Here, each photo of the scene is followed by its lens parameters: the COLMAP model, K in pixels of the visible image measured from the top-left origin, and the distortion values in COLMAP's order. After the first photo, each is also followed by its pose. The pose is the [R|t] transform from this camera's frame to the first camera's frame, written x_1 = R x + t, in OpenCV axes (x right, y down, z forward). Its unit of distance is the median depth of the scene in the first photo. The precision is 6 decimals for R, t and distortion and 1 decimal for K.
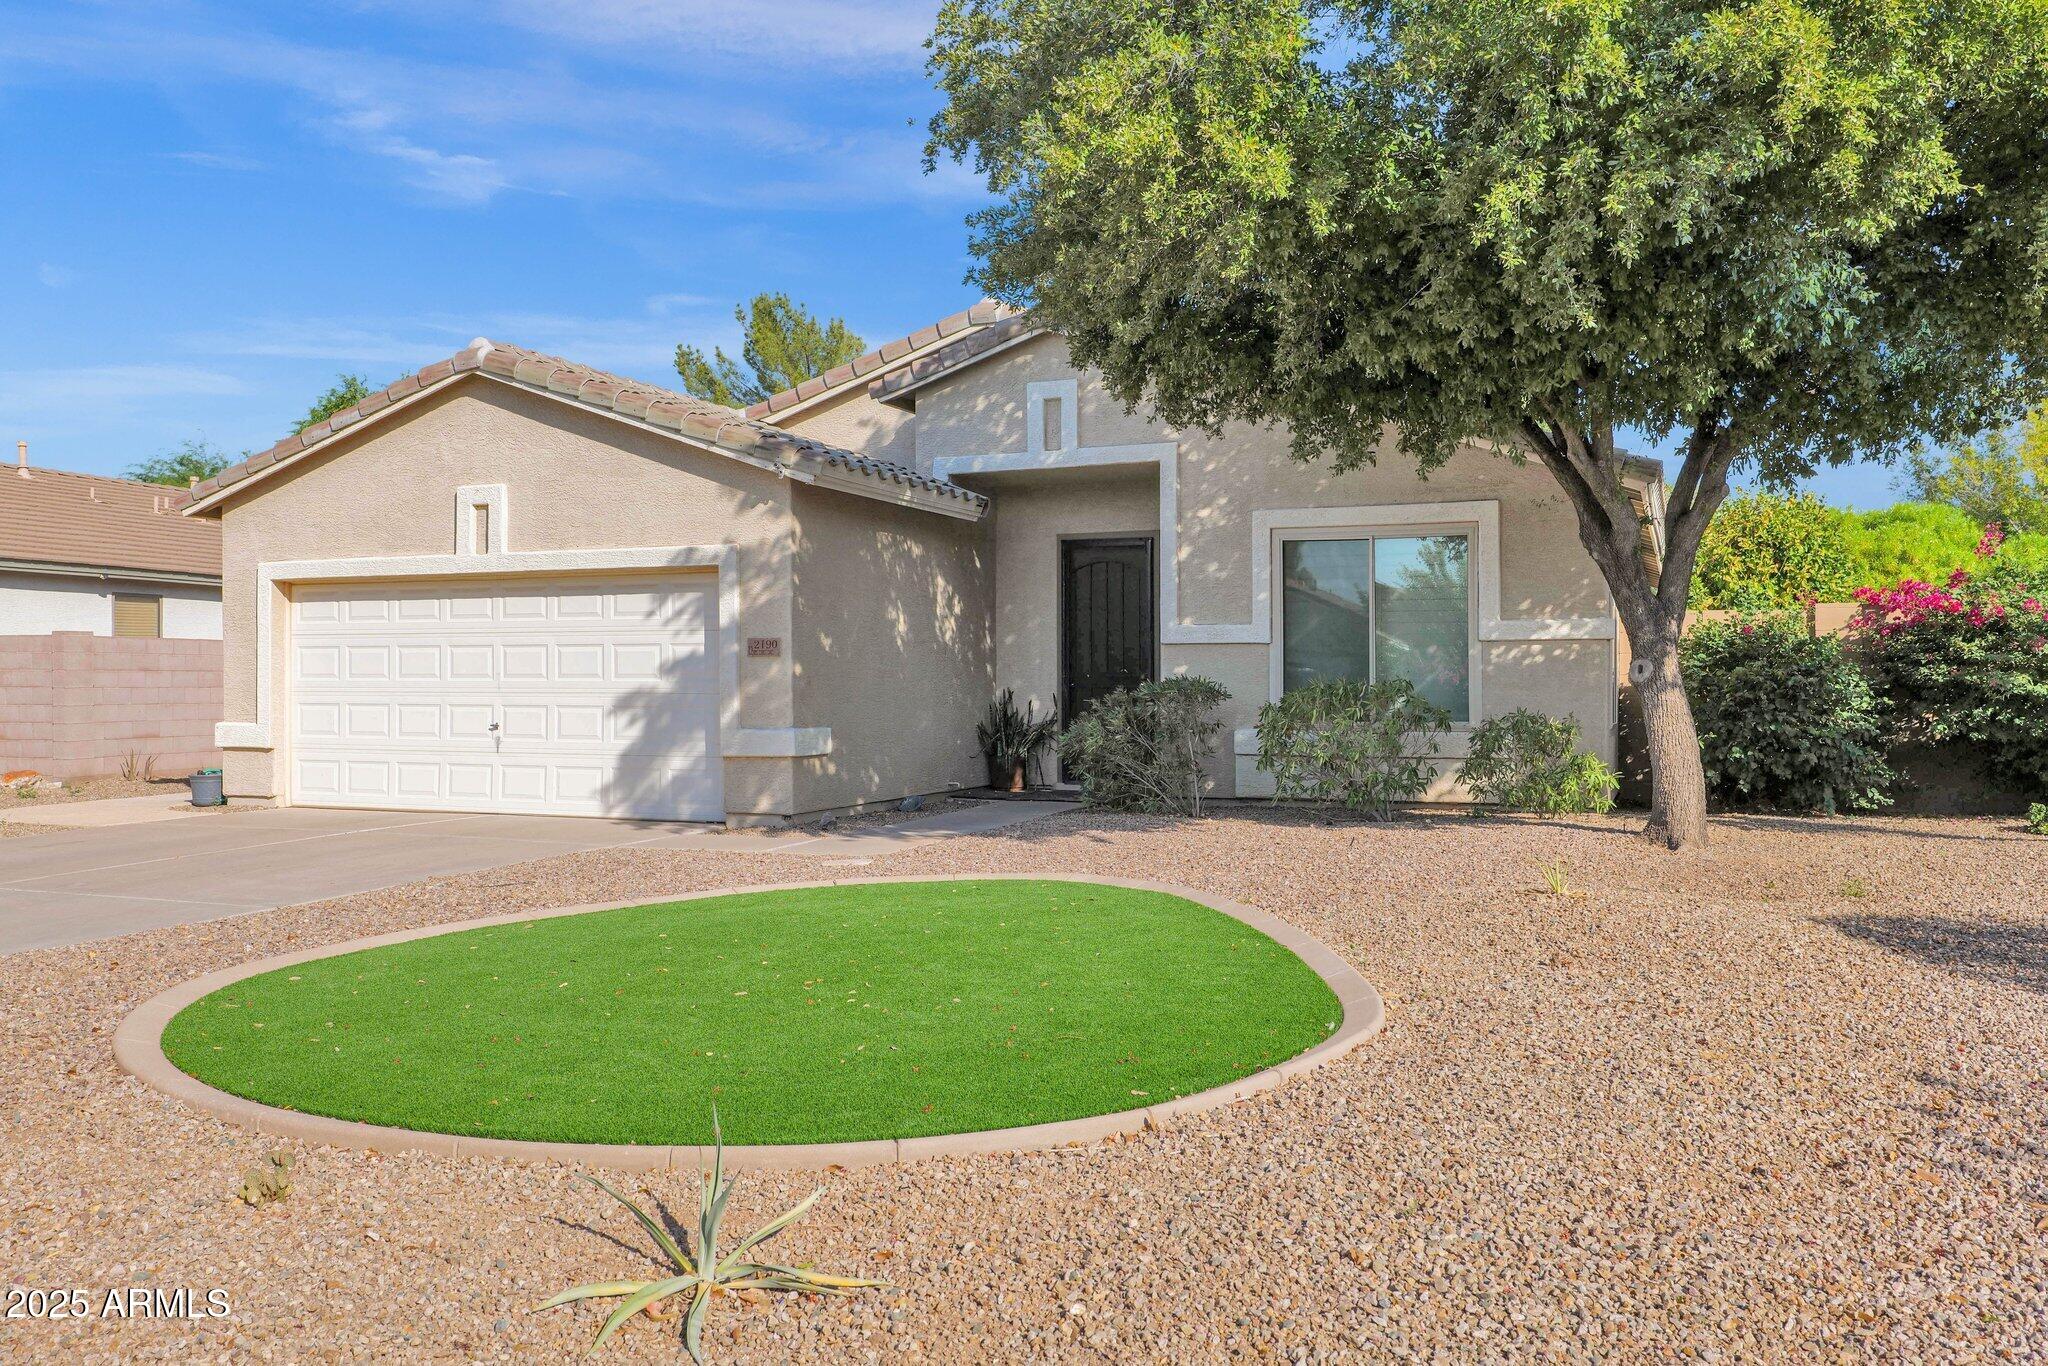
lens RADIAL K [[1572.3, 0, 1024.0], [0, 1572.3, 683.0], [0, 0, 1]] dist [0.001380, 0.000764]
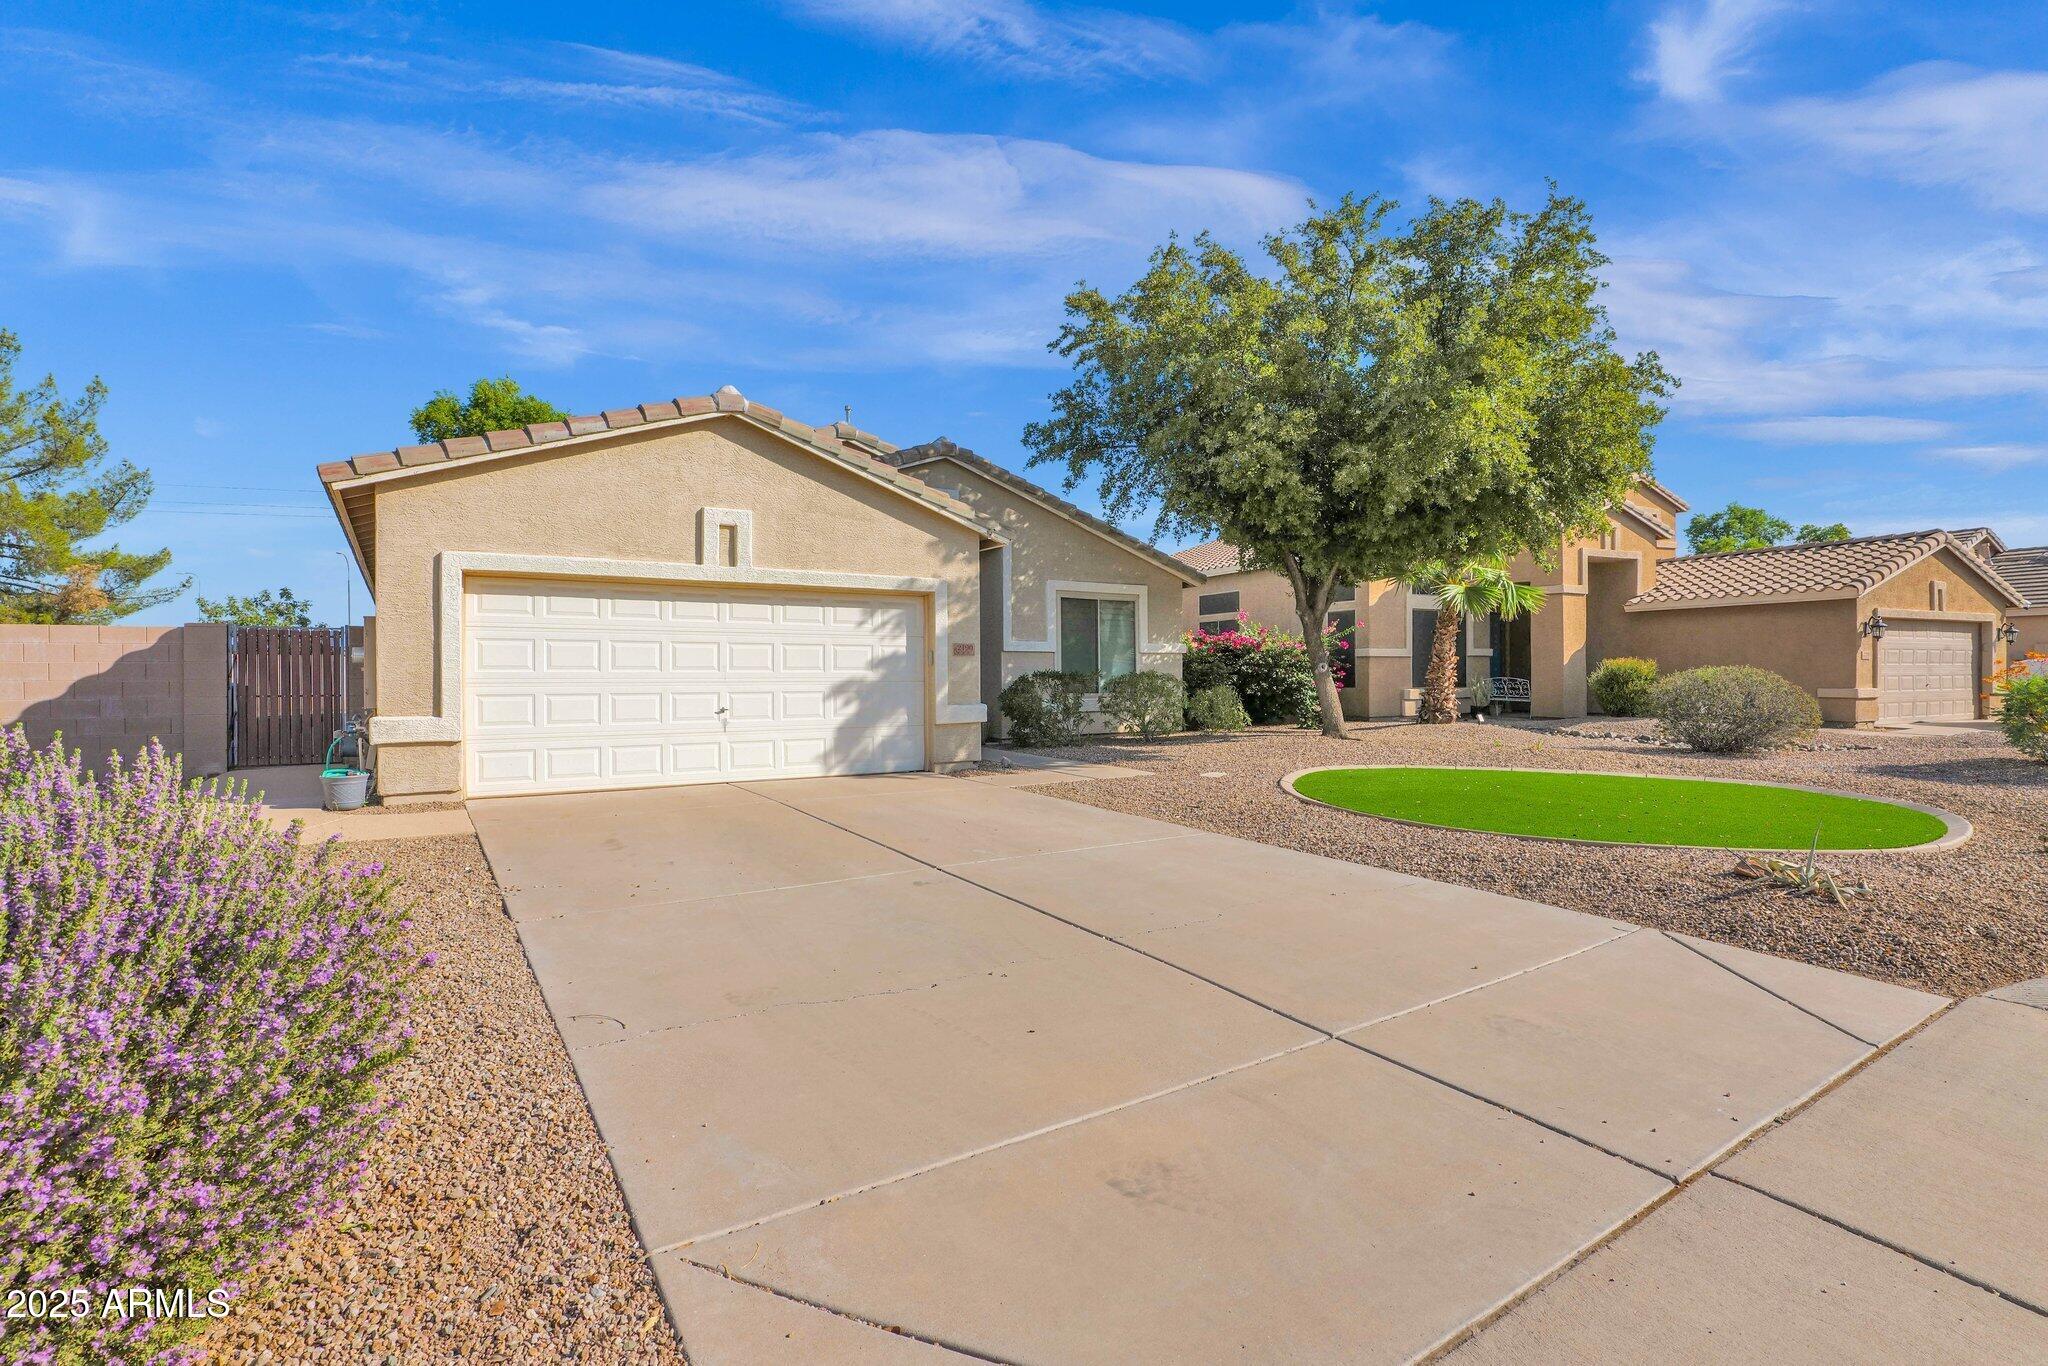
lens RADIAL K [[967.6, 0, 1024.0], [0, 967.6, 683.0], [0, 0, 1]] dist [-0.017740, 0.000390]
pose [[0.566385, -0.008873, 0.824093, -0.845732], [0.000939, 0.999948, 0.010121, -0.000522], [-0.824140, -0.004959, 0.566364, 0.408933]]
